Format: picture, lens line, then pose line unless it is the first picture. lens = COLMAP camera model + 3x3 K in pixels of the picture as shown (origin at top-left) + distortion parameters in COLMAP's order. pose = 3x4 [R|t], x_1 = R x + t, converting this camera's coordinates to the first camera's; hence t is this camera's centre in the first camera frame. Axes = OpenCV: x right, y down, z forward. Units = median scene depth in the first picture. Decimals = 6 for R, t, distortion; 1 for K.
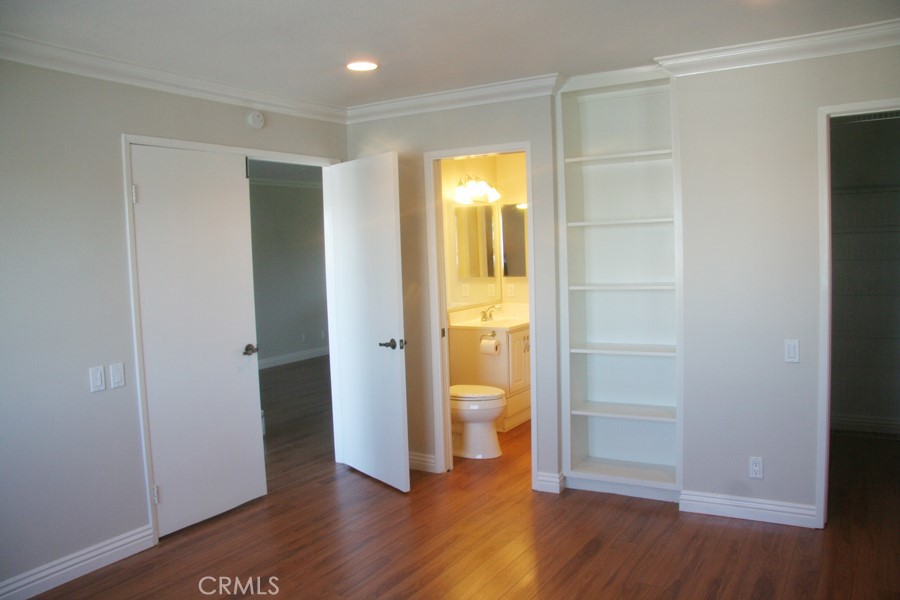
lens RADIAL K [[707.3, 0, 450.6], [0, 707.3, 299.8], [0, 0, 1]] dist [-0.059468, 0.013877]
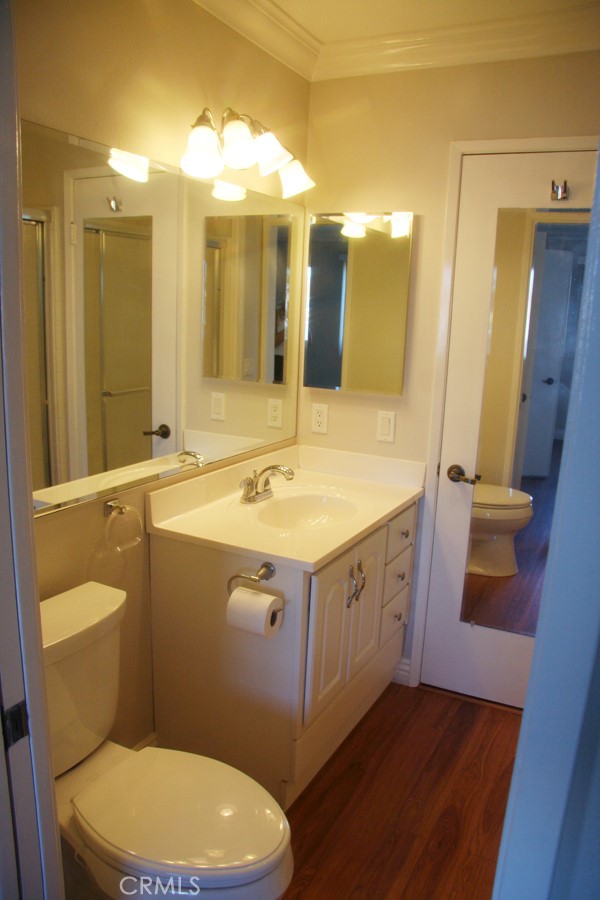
lens RADIAL K [[707.3, 0, 300.0], [0, 707.3, 451.5], [0, 0, 1]] dist [-0.059468, 0.013877]
pose [[0.993702, 0.062561, 0.092968, 0.037235], [-0.074167, 0.989107, 0.127146, -0.050856], [-0.084001, -0.133240, 0.987518, 0.613001]]
